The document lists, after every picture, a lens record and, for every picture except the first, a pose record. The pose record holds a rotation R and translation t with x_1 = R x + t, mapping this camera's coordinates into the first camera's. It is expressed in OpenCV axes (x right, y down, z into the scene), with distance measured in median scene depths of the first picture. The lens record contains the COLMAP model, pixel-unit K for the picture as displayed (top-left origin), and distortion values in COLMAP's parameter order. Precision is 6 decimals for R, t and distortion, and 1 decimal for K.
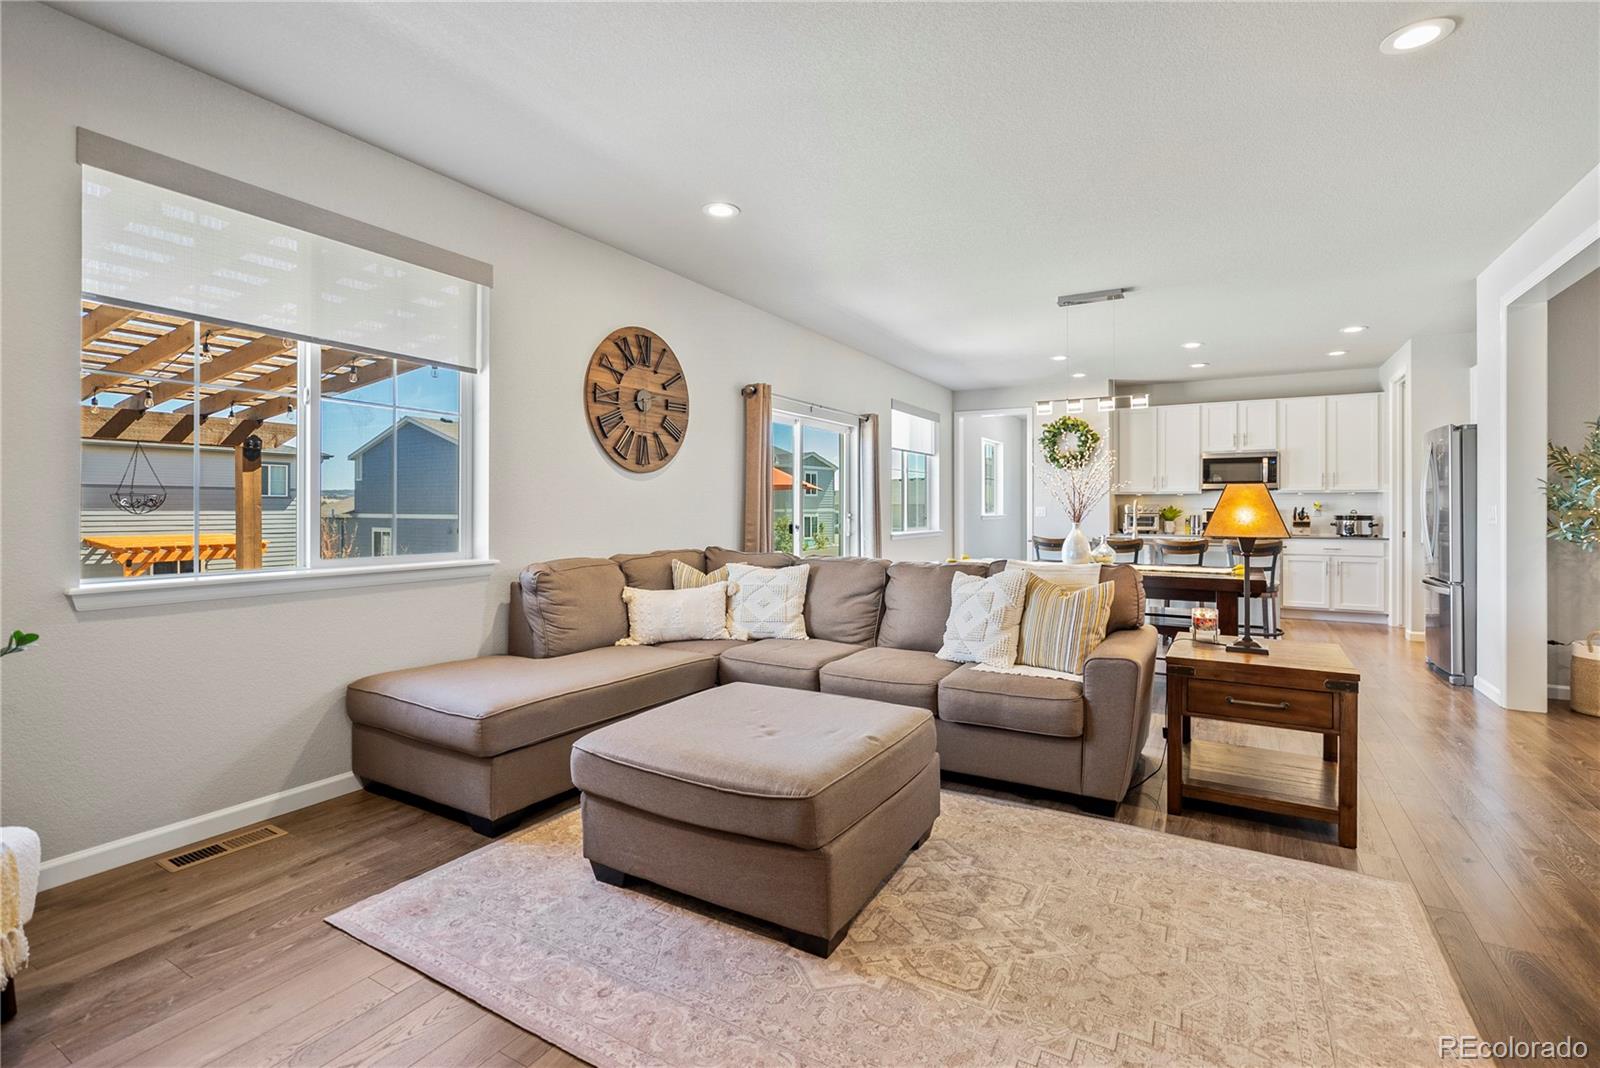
lens RADIAL K [[738.0, 0, 801.5], [0, 738.0, 509.4], [0, 0, 1]] dist [-0.000988, -0.000308]
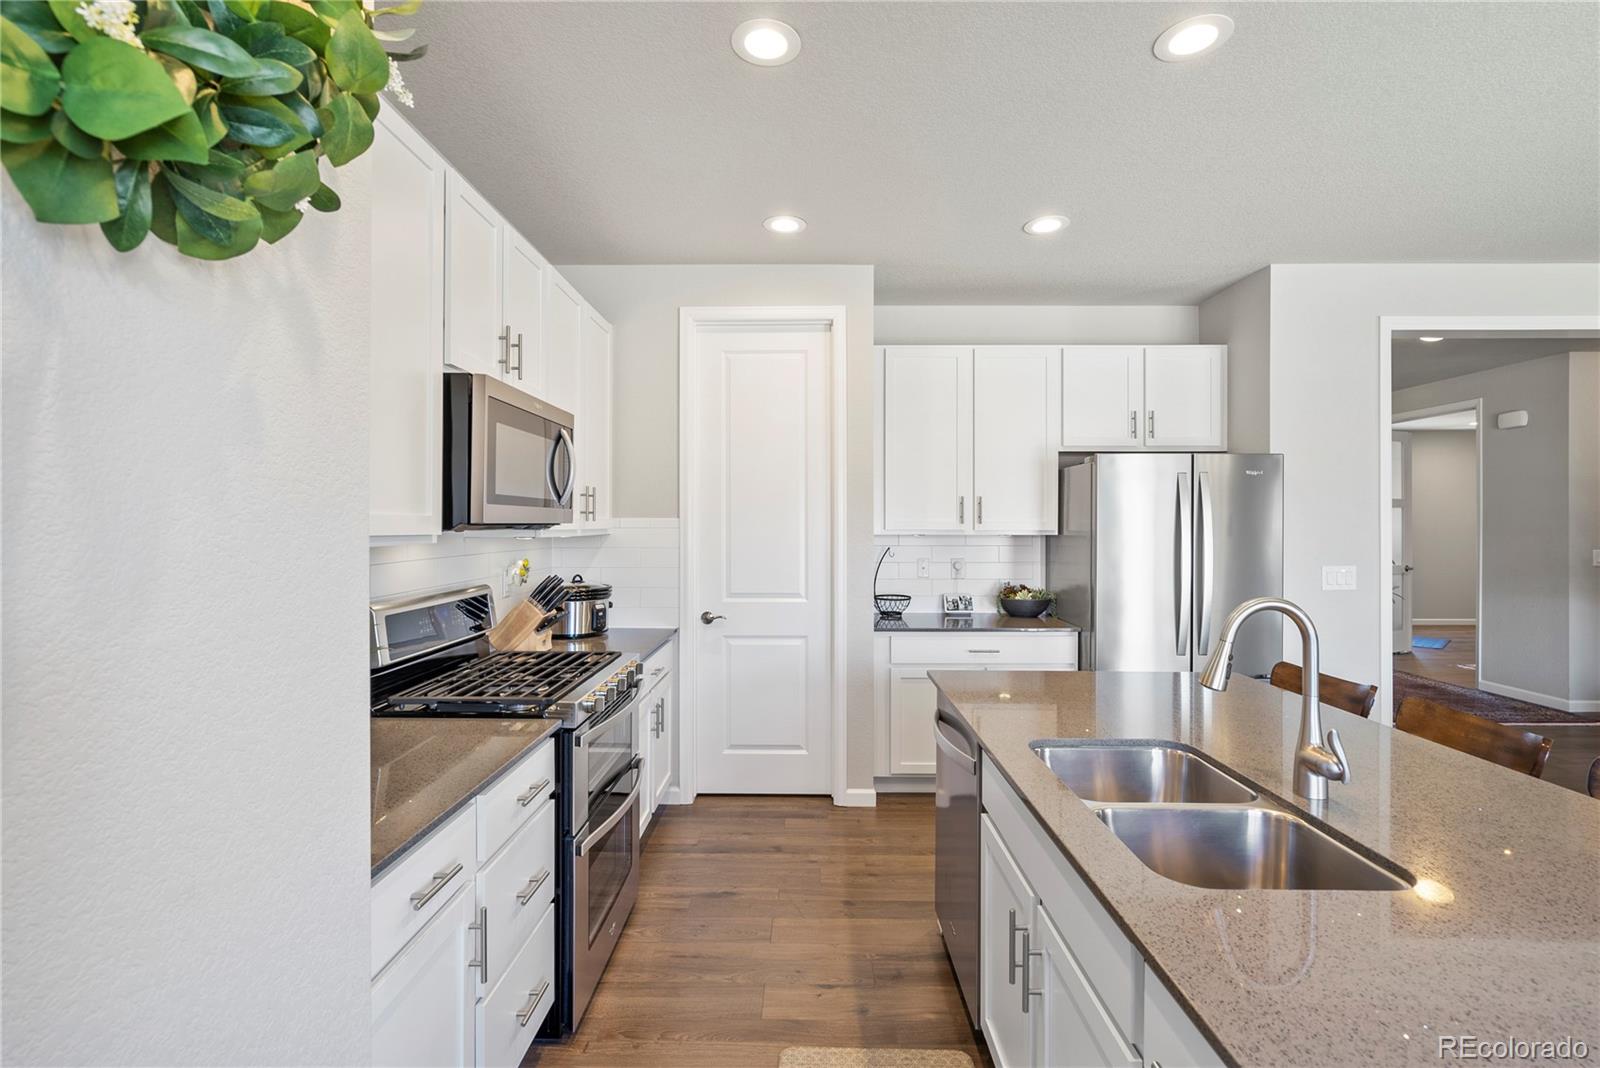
lens RADIAL K [[730.4, 0, 802.1], [0, 730.4, 525.5], [0, 0, 1]] dist [0.000363, 0.000111]
pose [[-0.489545, -0.003968, 0.871969, 0.302033], [-0.003039, 0.999991, 0.002844, -0.029506], [-0.871973, -0.001257, -0.489553, 1.070957]]
